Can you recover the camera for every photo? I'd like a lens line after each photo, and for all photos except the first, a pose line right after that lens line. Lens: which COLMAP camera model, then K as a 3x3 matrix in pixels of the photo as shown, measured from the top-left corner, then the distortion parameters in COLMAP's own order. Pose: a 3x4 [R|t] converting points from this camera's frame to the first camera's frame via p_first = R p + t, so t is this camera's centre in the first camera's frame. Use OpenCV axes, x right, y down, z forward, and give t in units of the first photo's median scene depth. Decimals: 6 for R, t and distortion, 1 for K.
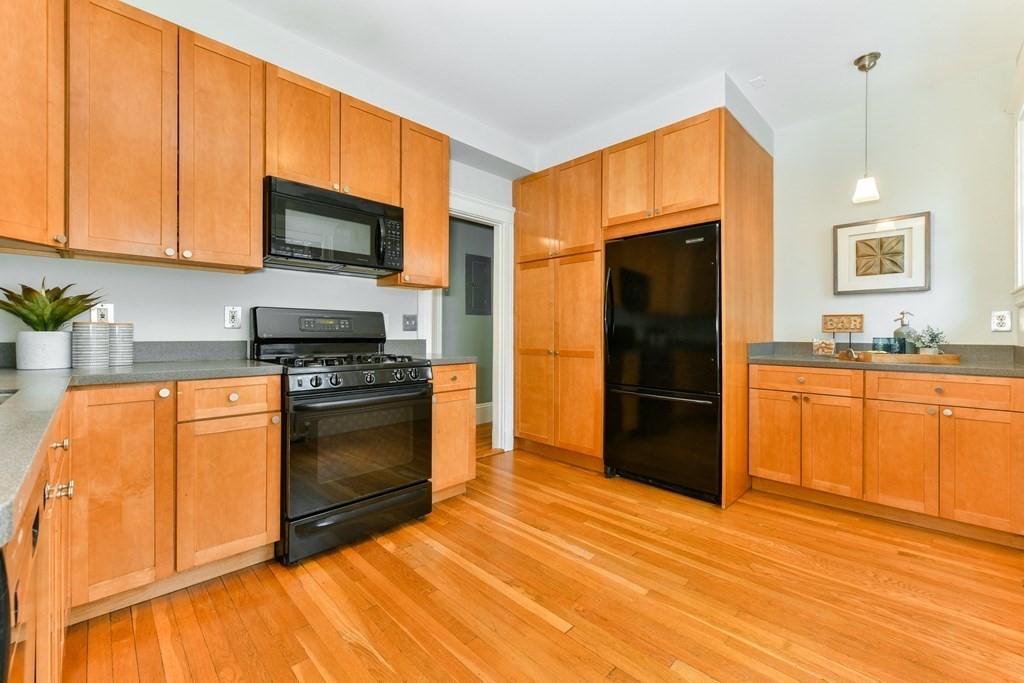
lens RADIAL K [[418.6, 0, 518.2], [0, 418.6, 332.5], [0, 0, 1]] dist [0.001758, -0.000028]
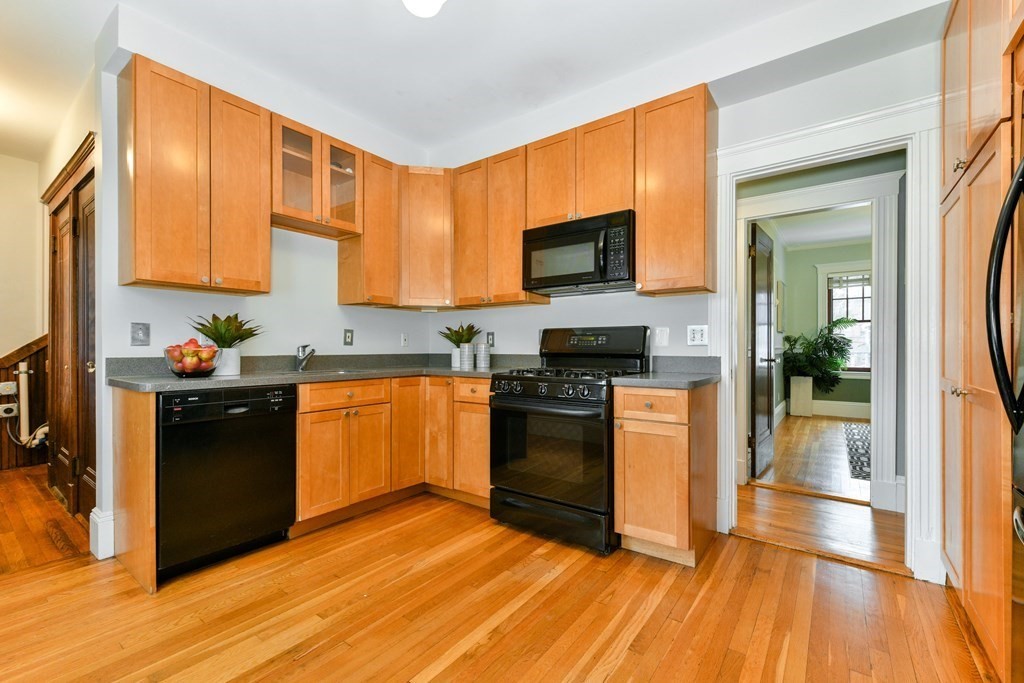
lens RADIAL K [[432.7, 0, 517.7], [0, 432.7, 349.1], [0, 0, 1]] dist [0.007926, -0.000098]
pose [[0.149649, -0.002594, -0.988736, 0.657488], [0.001915, 0.999995, -0.002333, 0.005185], [0.988737, -0.001544, 0.149653, 0.672341]]
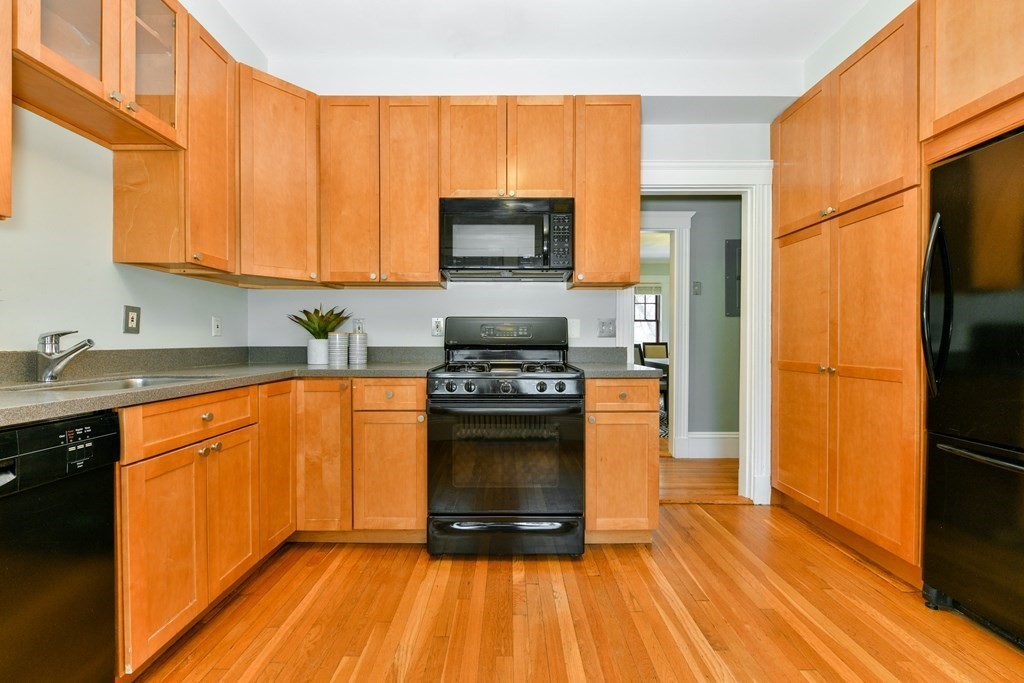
lens RADIAL K [[406.6, 0, 507.2], [0, 406.6, 344.1], [0, 0, 1]] dist [-0.001439, -0.000423]
pose [[0.701130, 0.001975, -0.713030, 0.257885], [0.003130, 0.999978, 0.005847, 0.006193], [0.713026, -0.006331, 0.701109, 0.321137]]
